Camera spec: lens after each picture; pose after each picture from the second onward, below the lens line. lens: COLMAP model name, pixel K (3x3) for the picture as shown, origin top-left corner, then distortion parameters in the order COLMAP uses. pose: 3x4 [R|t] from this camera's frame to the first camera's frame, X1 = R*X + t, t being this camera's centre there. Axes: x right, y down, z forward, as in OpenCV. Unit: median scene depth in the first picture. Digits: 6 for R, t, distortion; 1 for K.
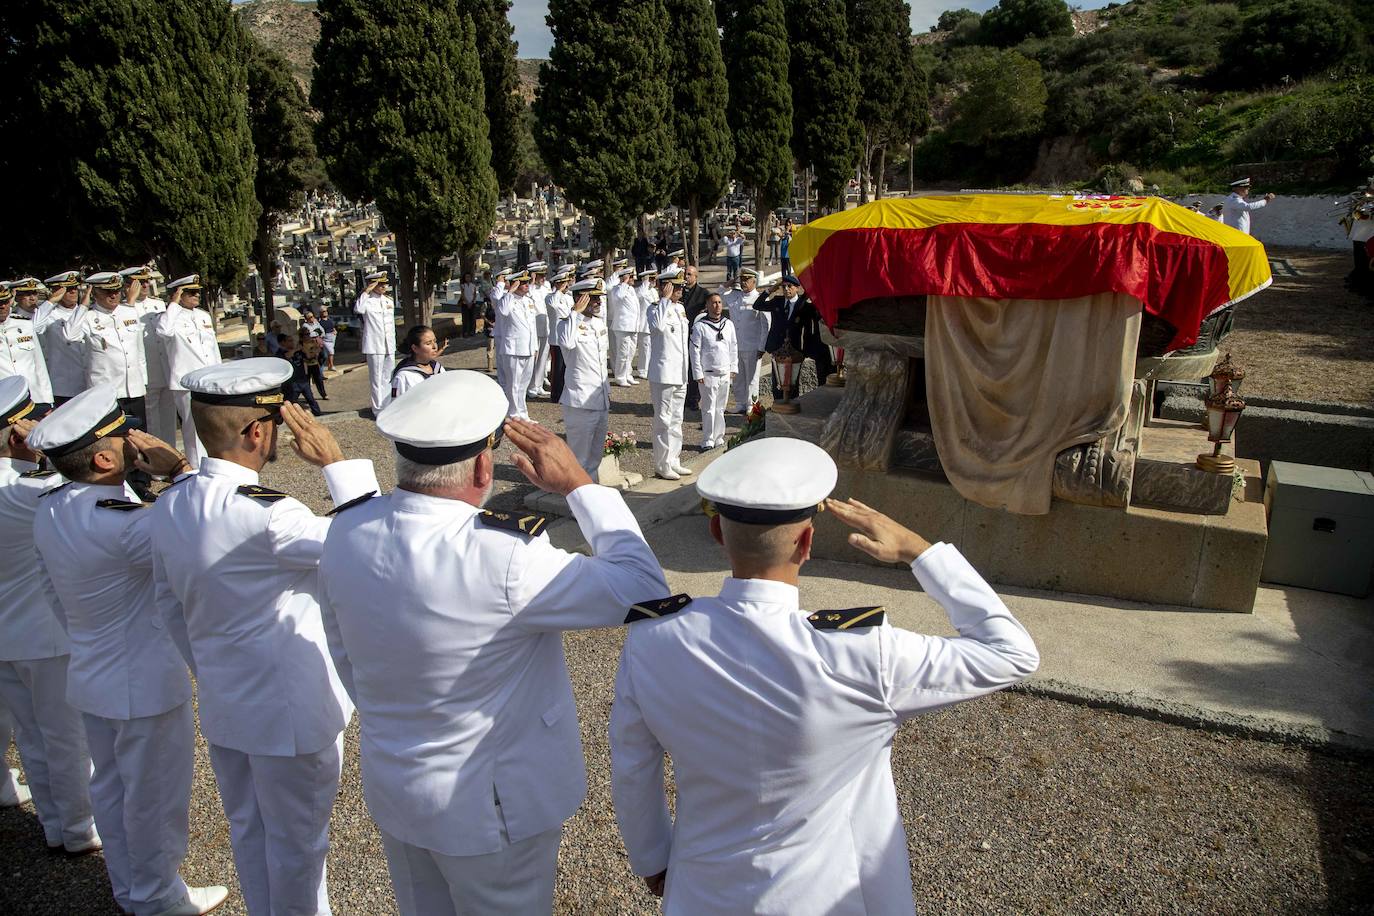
lens RADIAL K [[845.8, 0, 744.1], [0, 845.8, 456.1], [0, 0, 1]] dist [-0.112235, 0.077775]
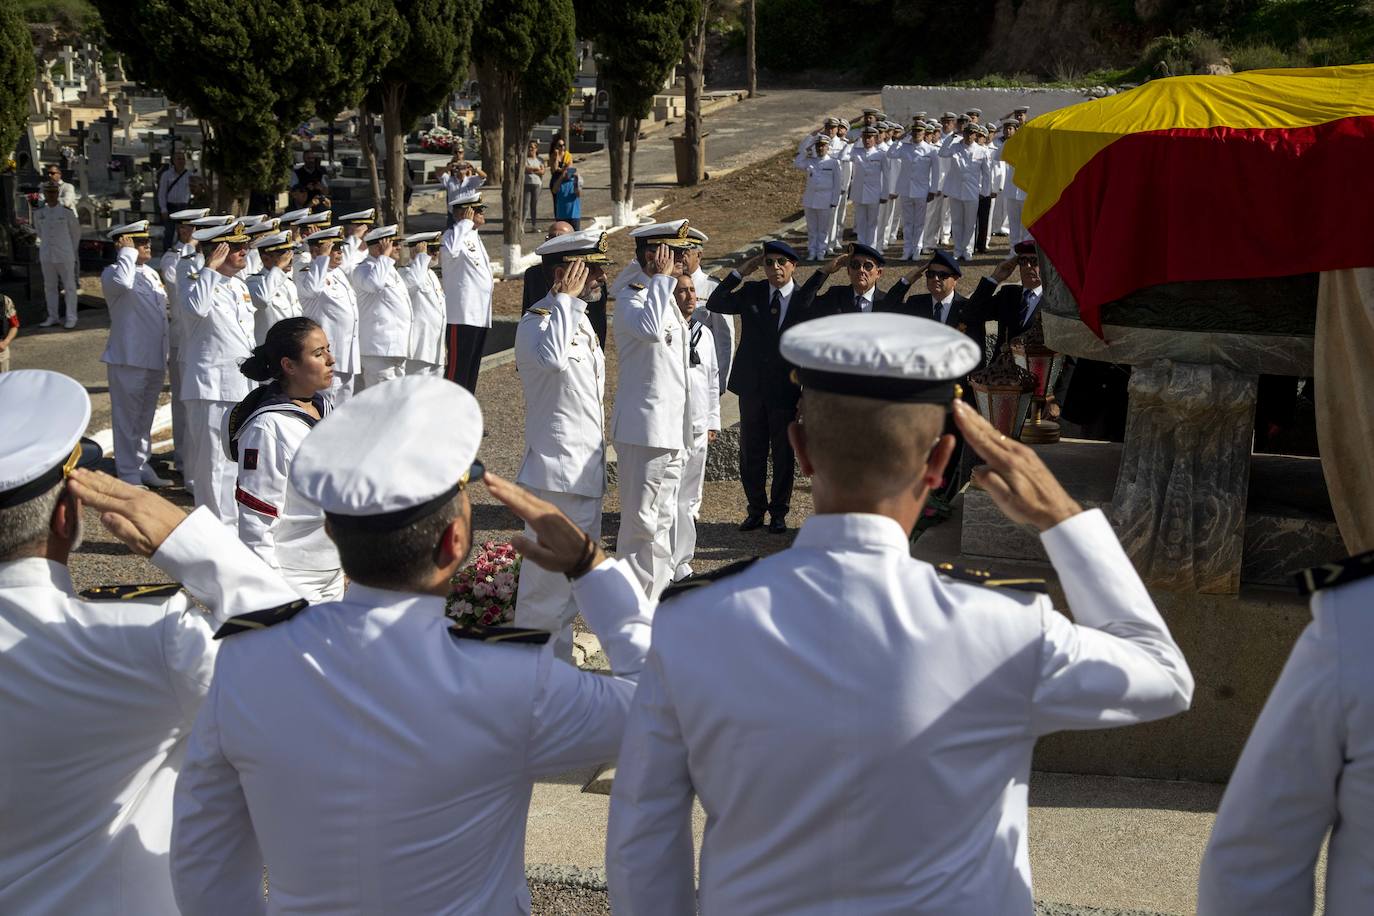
lens RADIAL K [[1719.5, 0, 730.5], [0, 1719.5, 459.8], [0, 0, 1]] dist [0.142613, 0.015981]
pose [[0.982548, -0.019521, 0.184982, -0.236223], [0.037117, 0.995053, -0.092148, 0.016071], [-0.182268, 0.097406, 0.978412, 0.003323]]
